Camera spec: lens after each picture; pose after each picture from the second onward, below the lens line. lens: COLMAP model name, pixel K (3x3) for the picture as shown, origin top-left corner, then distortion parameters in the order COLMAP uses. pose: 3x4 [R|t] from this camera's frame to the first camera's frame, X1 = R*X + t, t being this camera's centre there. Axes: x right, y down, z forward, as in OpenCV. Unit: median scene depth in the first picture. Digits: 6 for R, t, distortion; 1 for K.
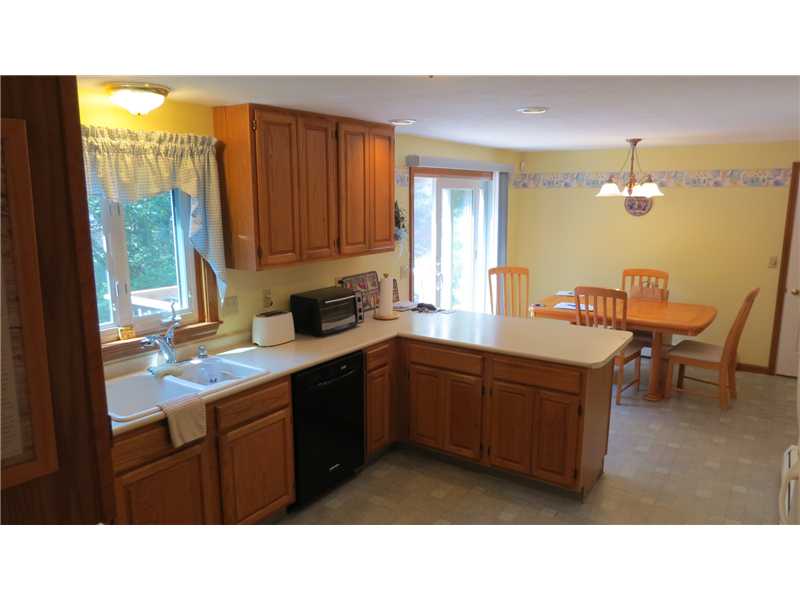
lens RADIAL K [[575.5, 0, 394.3], [0, 575.5, 299.0], [0, 0, 1]] dist [-0.010463, 0.002094]
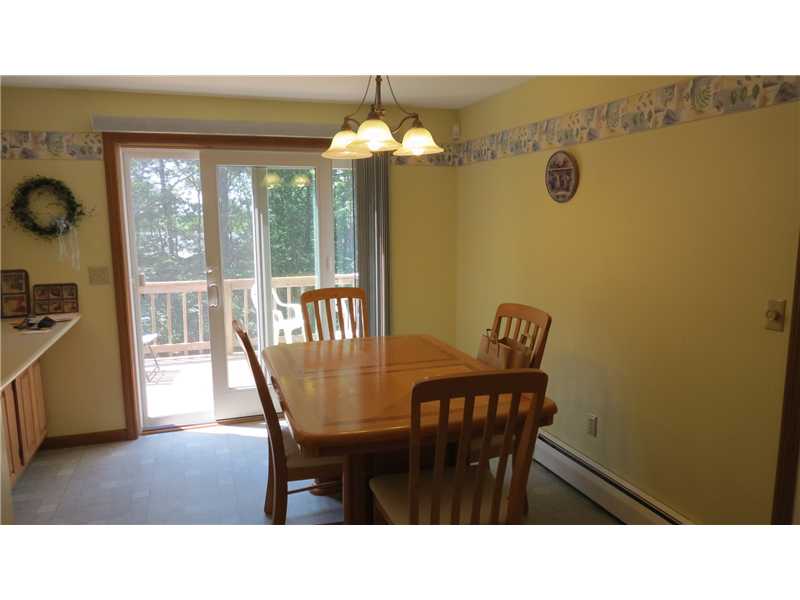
lens RADIAL K [[575.5, 0, 394.3], [0, 575.5, 299.0], [0, 0, 1]] dist [-0.010463, 0.002094]
pose [[0.802174, 0.078871, -0.591858, 0.642523], [-0.100213, 0.994961, -0.003235, -0.045487], [0.588620, 0.061907, 0.806036, 0.534152]]
